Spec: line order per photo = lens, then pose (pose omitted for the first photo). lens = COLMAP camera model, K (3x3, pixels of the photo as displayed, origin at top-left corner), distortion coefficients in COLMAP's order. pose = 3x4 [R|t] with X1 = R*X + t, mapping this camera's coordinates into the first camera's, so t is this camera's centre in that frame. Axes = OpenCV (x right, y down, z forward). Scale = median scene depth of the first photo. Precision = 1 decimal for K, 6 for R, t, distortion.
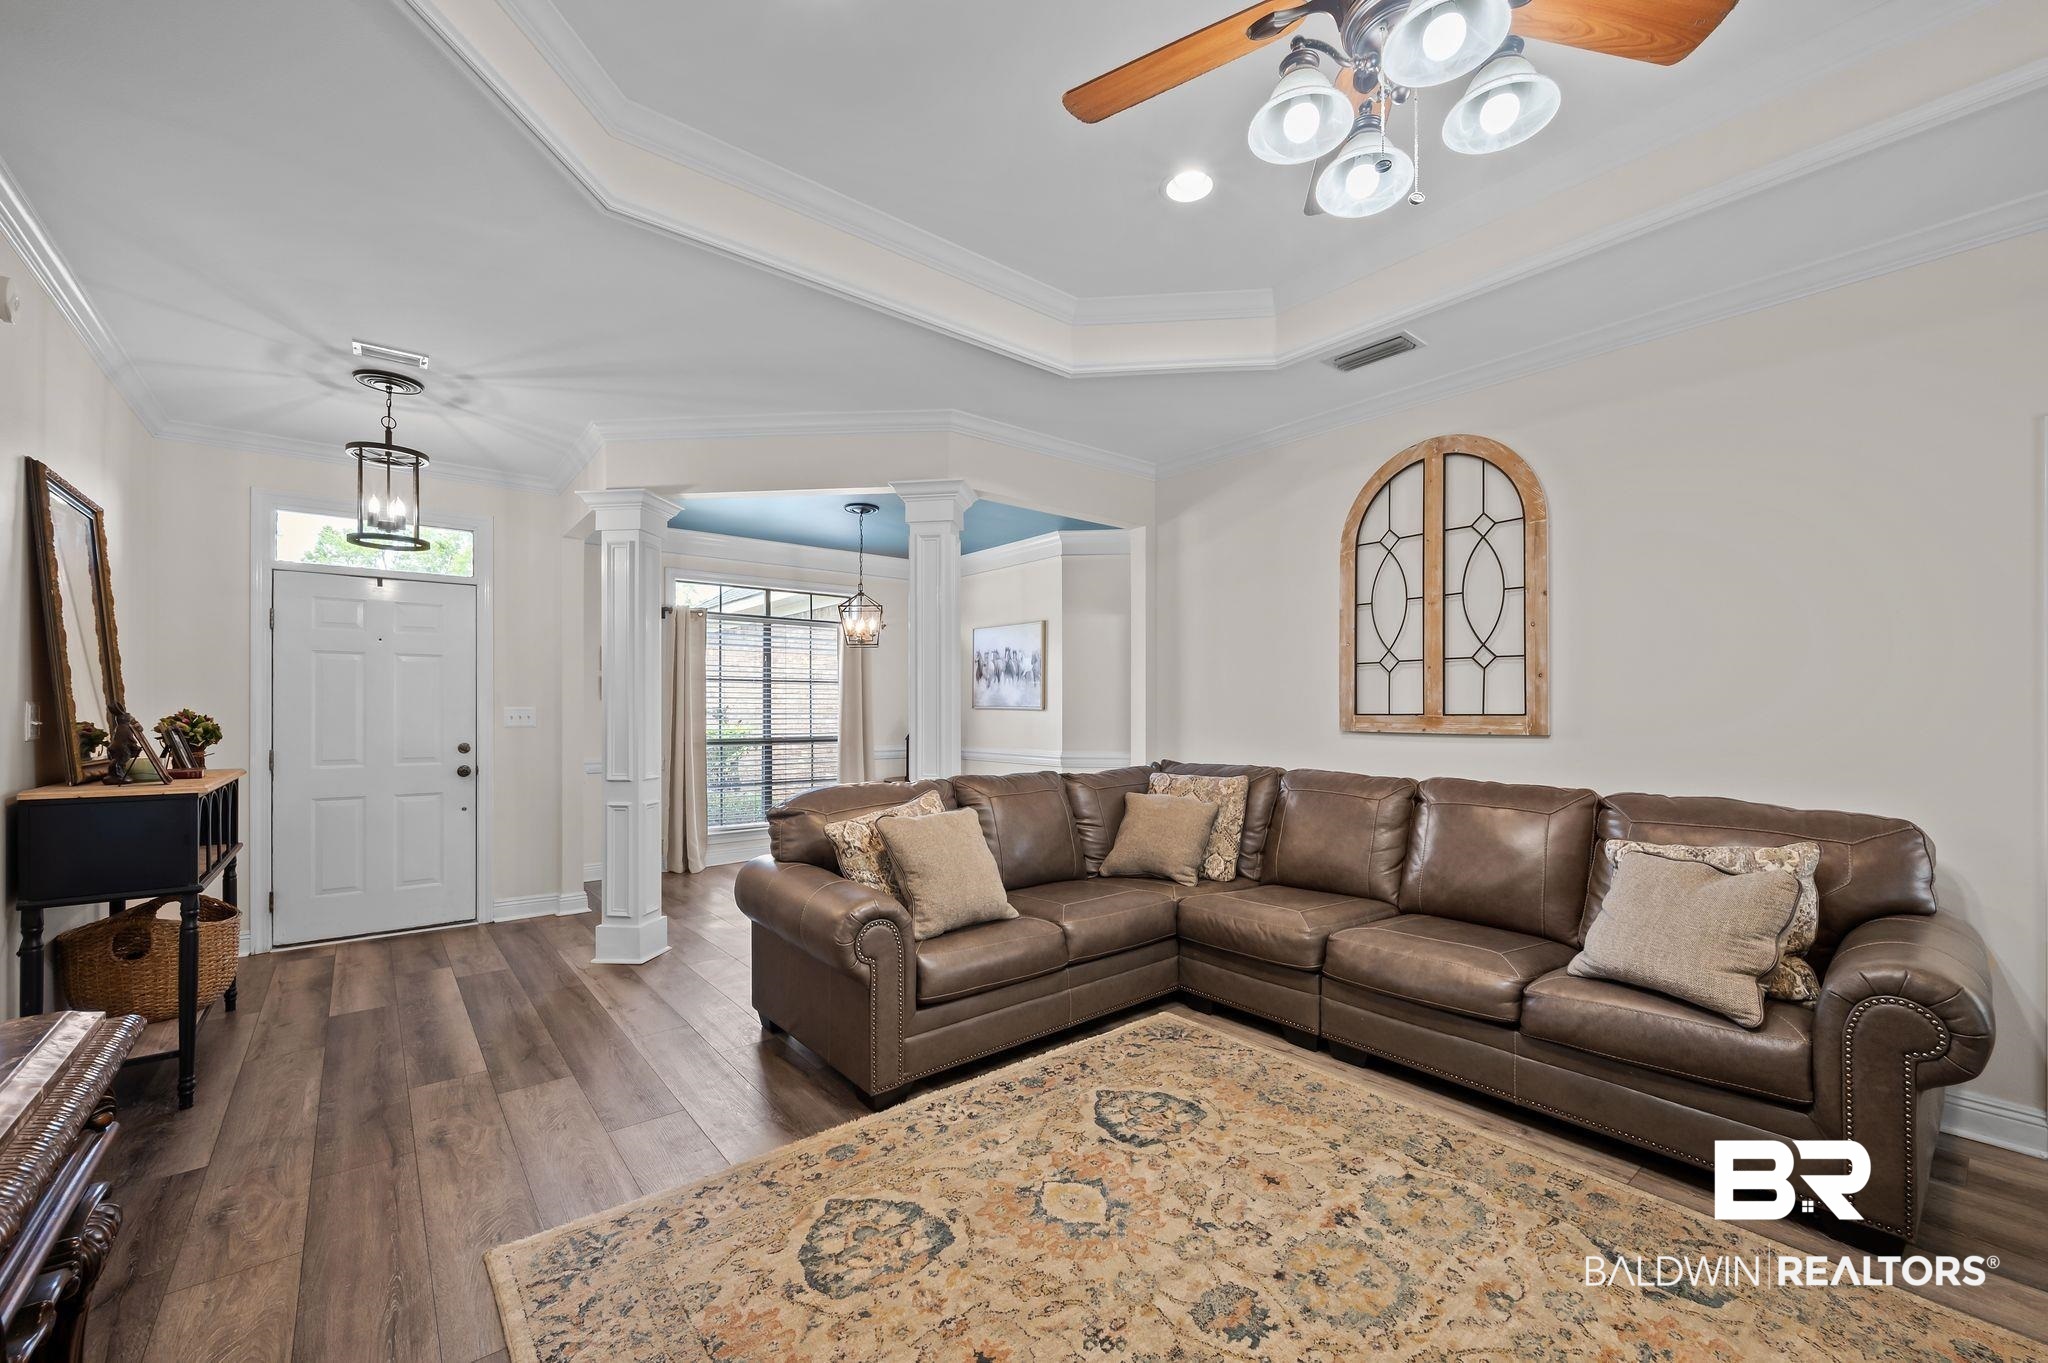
lens RADIAL K [[806.4, 0, 1022.6], [0, 806.4, 718.0], [0, 0, 1]] dist [-0.000919, -0.000557]
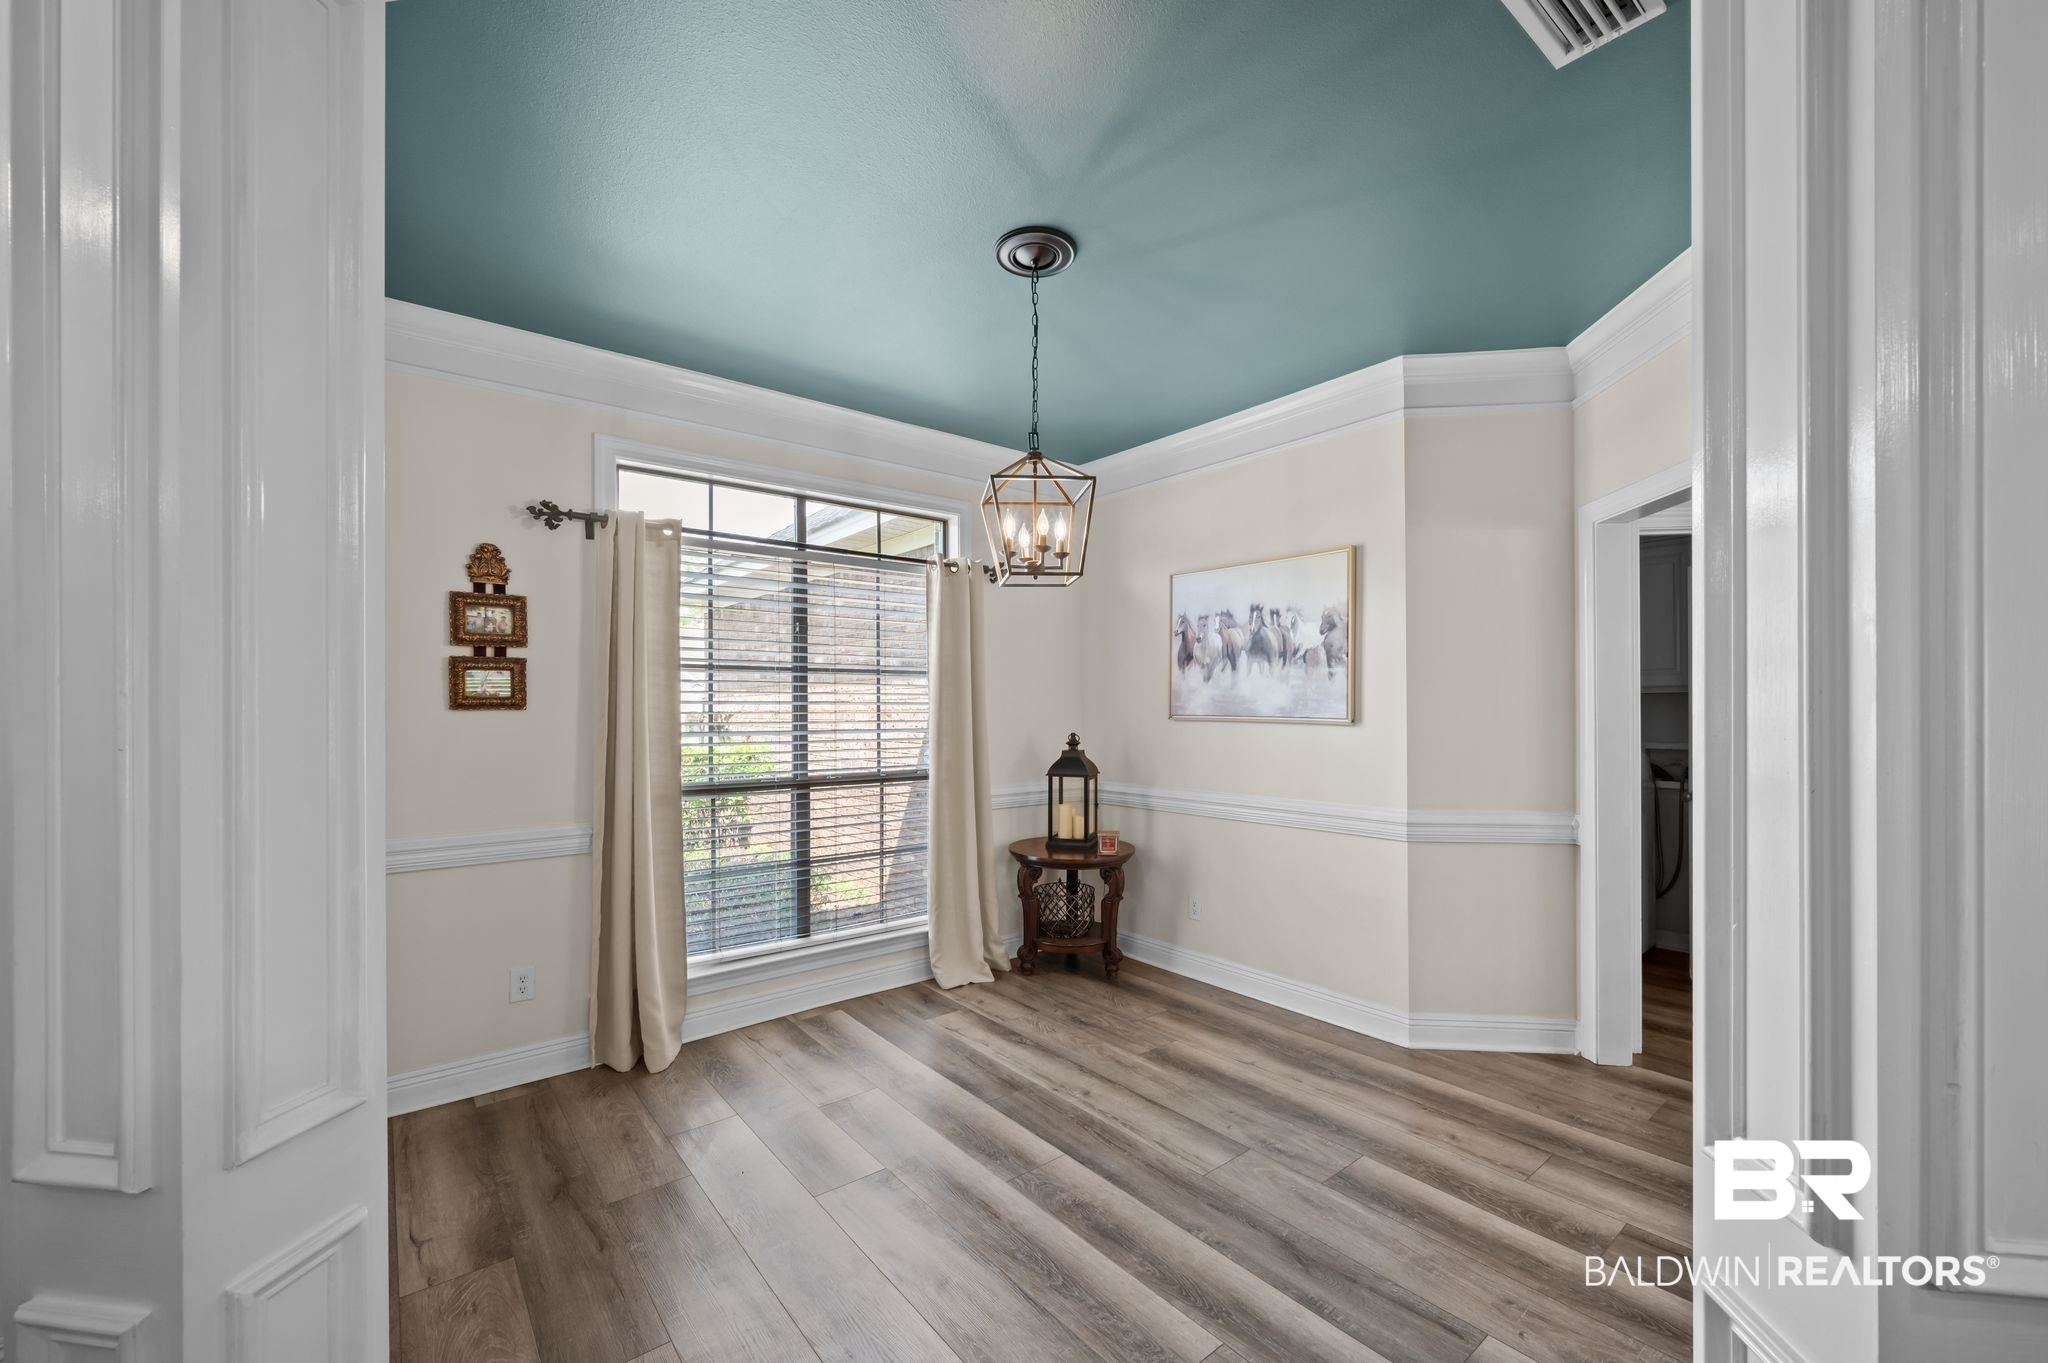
lens RADIAL K [[806.4, 0, 1034.8], [0, 806.4, 712.6], [0, 0, 1]] dist [-0.000919, -0.000557]
pose [[0.999957, -0.004782, 0.007994, -0.245433], [0.004835, 0.999966, -0.006616, -0.020104], [-0.007962, 0.006655, 0.999946, 0.690416]]
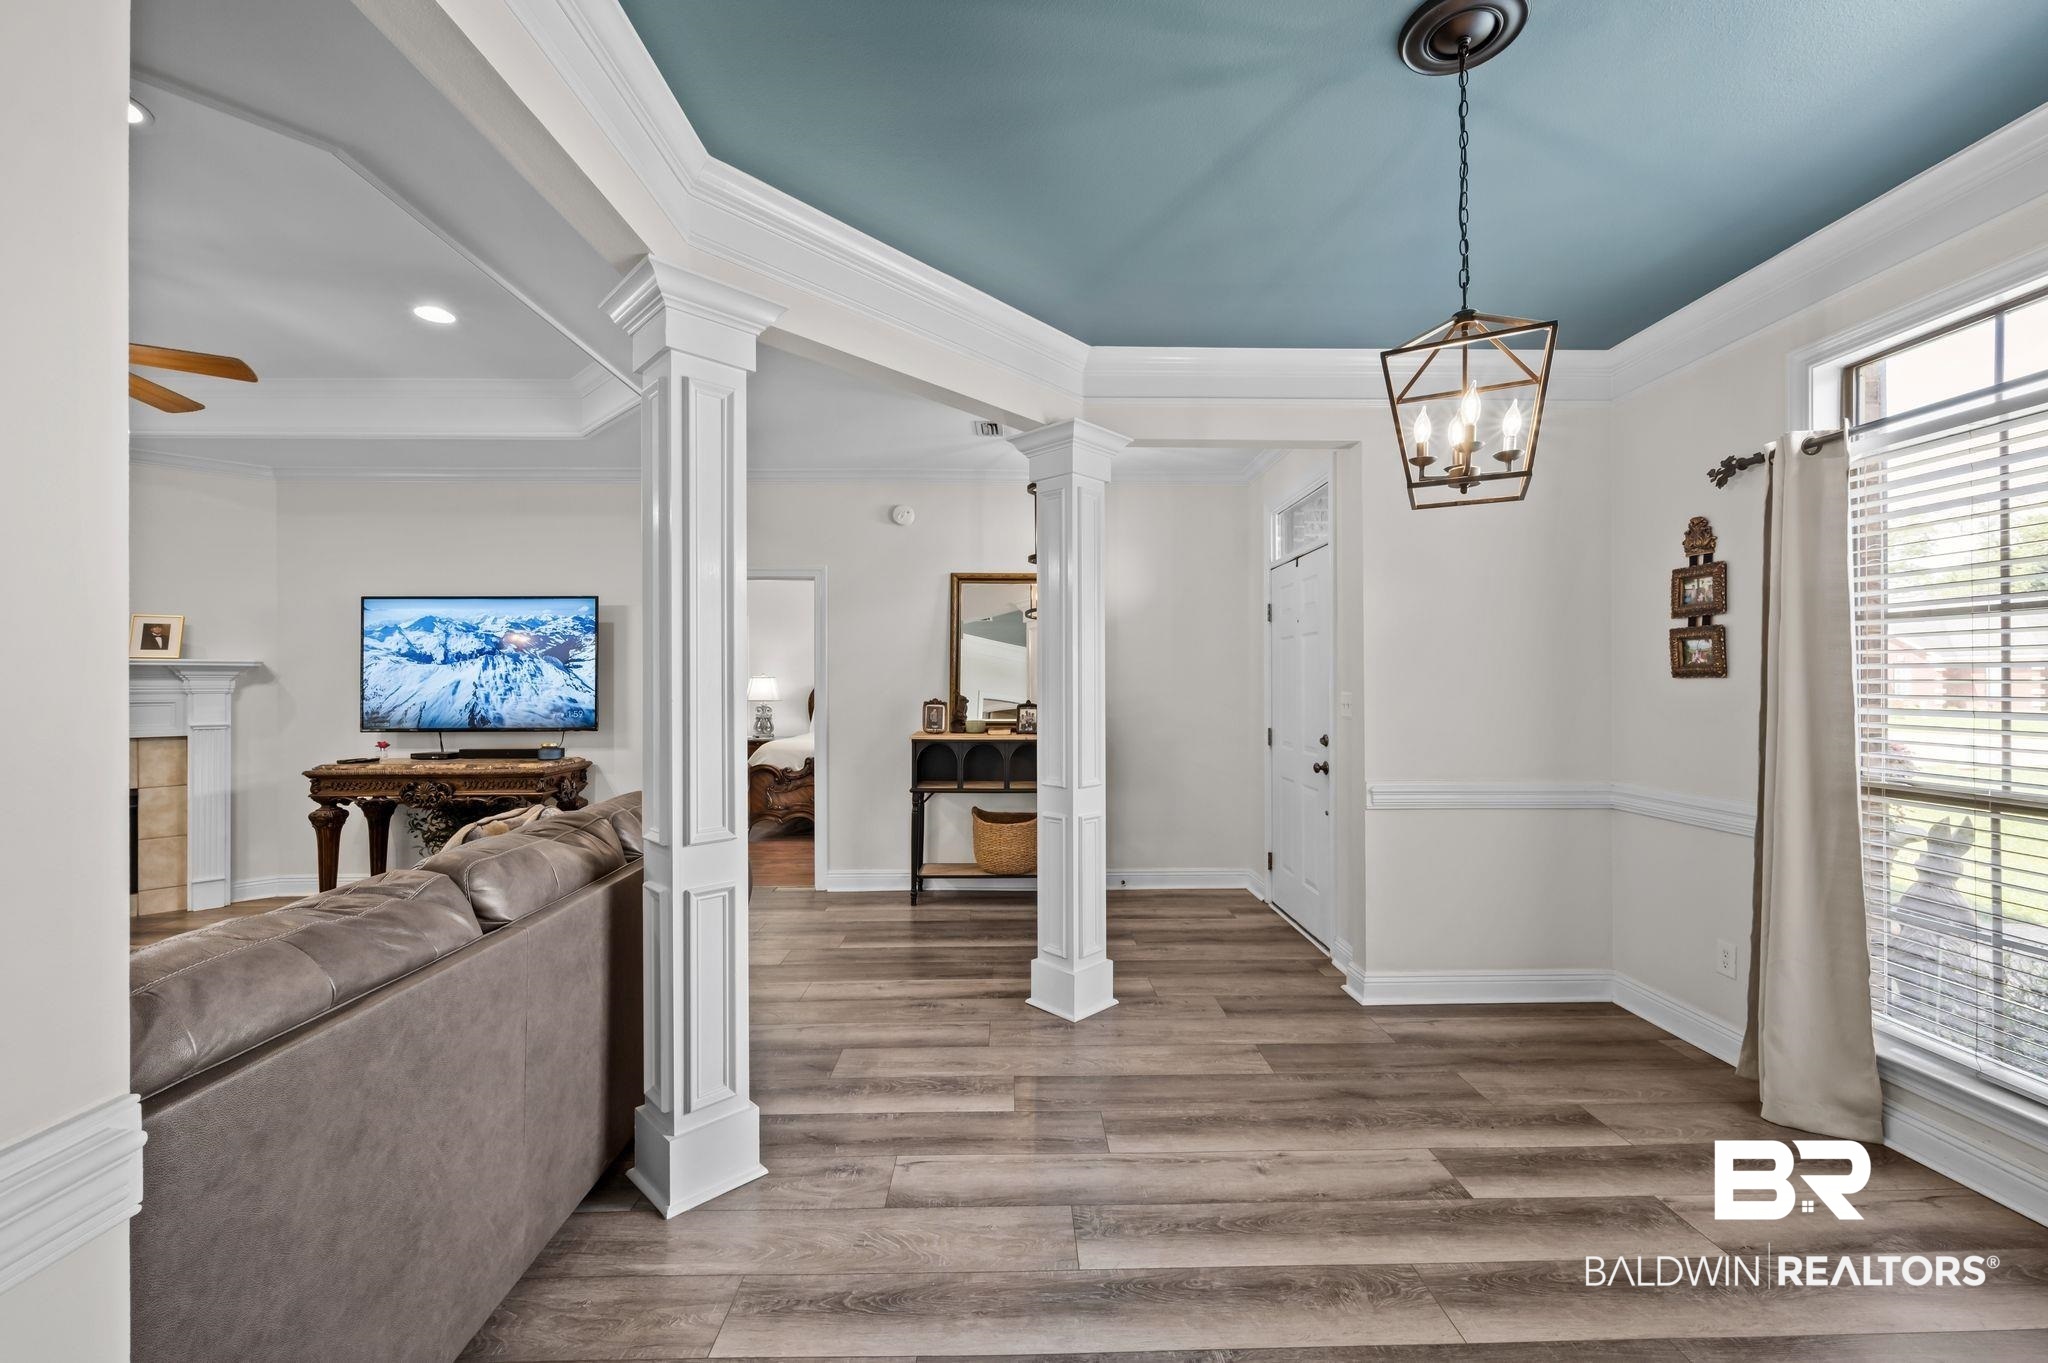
lens RADIAL K [[806.4, 0, 1021.6], [0, 806.4, 684.8], [0, 0, 1]] dist [-0.000919, -0.000557]
pose [[-0.612786, 0.001836, -0.790247, 0.159038], [-0.004544, 0.999973, 0.005847, -0.023880], [0.790236, 0.007174, -0.612760, 1.258101]]
